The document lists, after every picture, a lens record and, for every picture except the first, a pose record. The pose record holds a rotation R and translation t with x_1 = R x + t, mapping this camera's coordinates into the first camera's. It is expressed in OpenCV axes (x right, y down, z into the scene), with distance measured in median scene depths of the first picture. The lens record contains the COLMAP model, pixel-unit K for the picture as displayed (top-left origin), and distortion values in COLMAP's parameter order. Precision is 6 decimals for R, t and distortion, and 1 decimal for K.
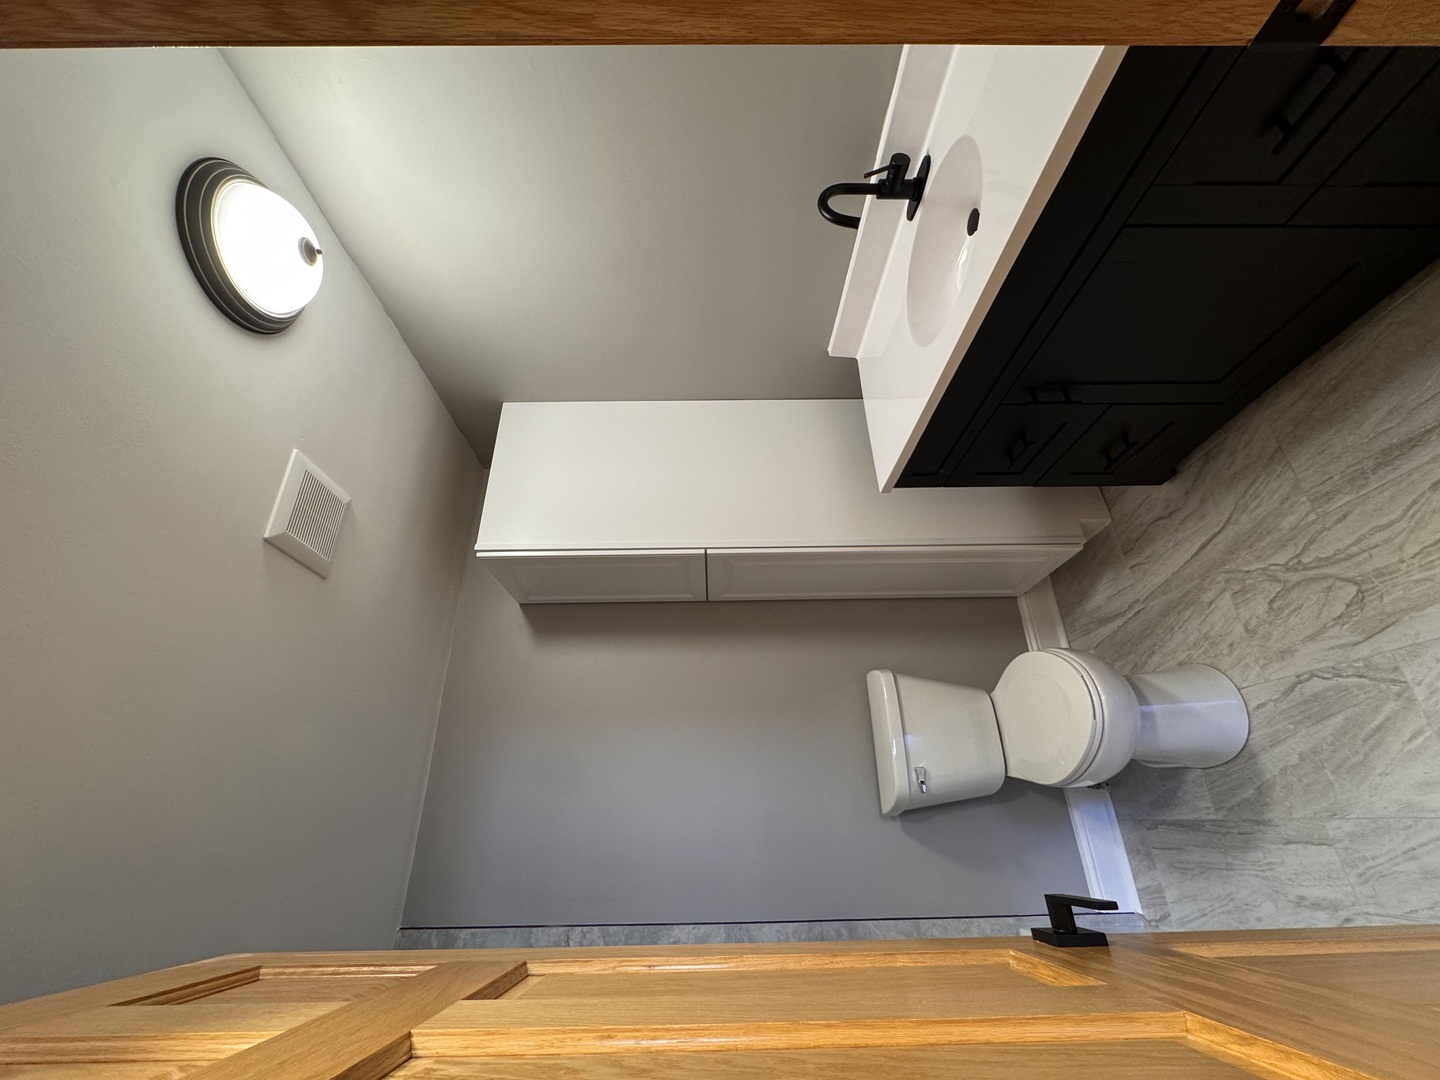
lens RADIAL K [[576.2, 0, 718.9], [0, 576.2, 539.9], [0, 0, 1]] dist [-0.003980, 0.000678]
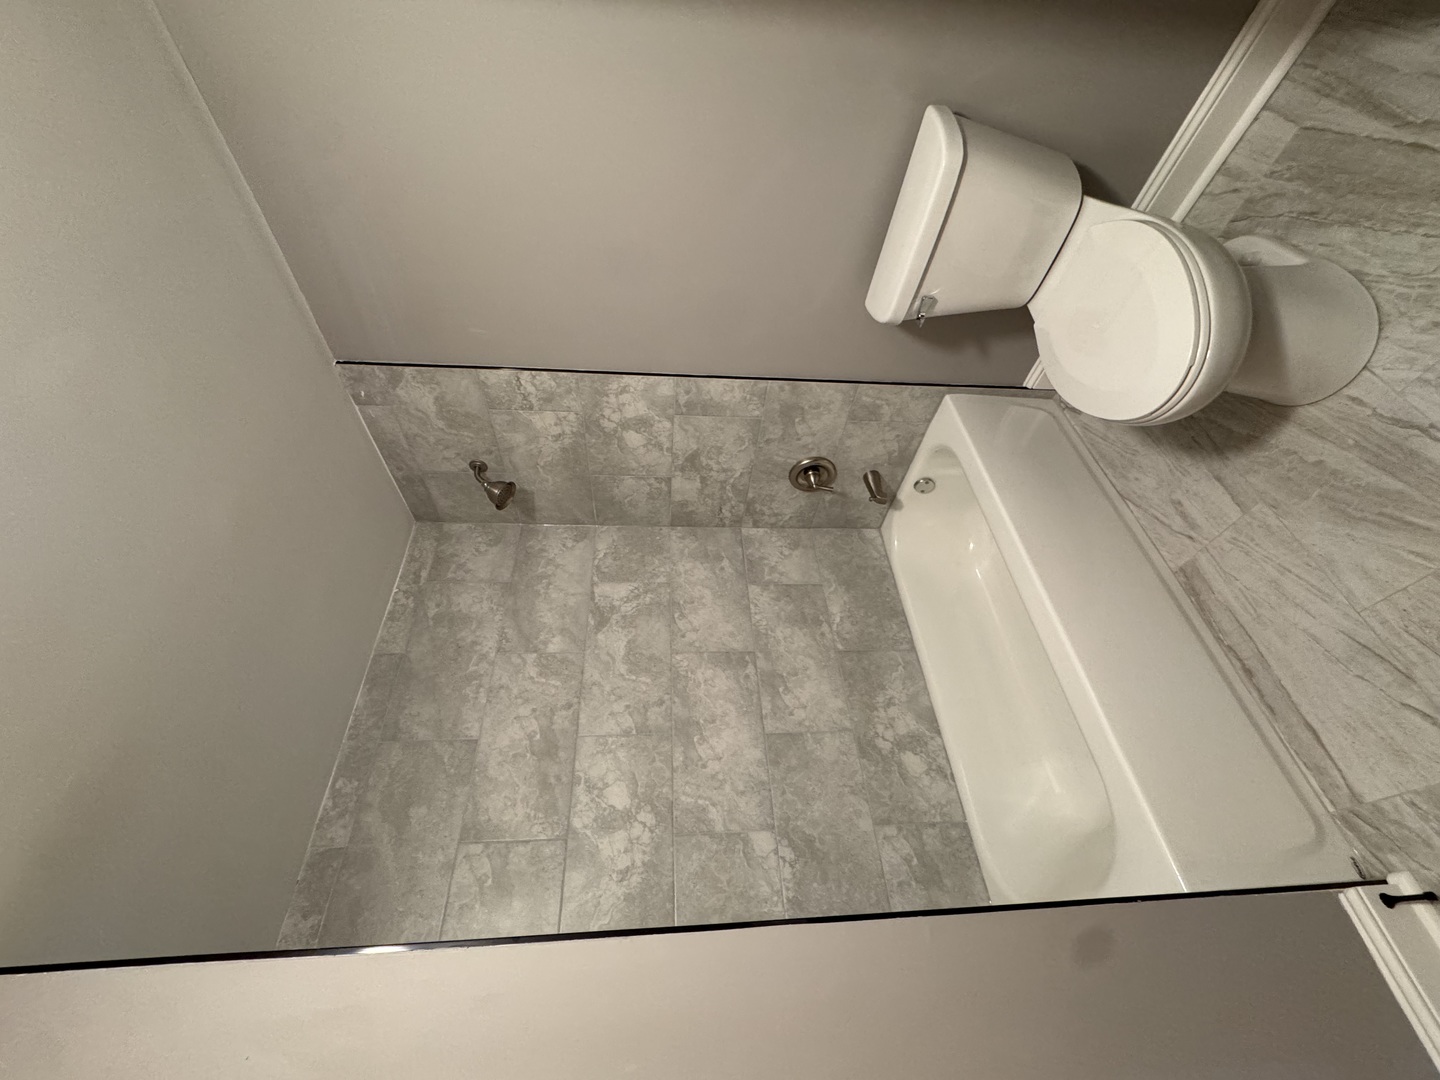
lens RADIAL K [[576.2, 0, 724.3], [0, 576.2, 539.7], [0, 0, 1]] dist [-0.003980, 0.000678]
pose [[0.992119, 0.021460, 0.123446, -0.026070], [-0.125227, 0.202684, 0.971204, -0.354084], [-0.004178, -0.979009, 0.203774, 0.686008]]
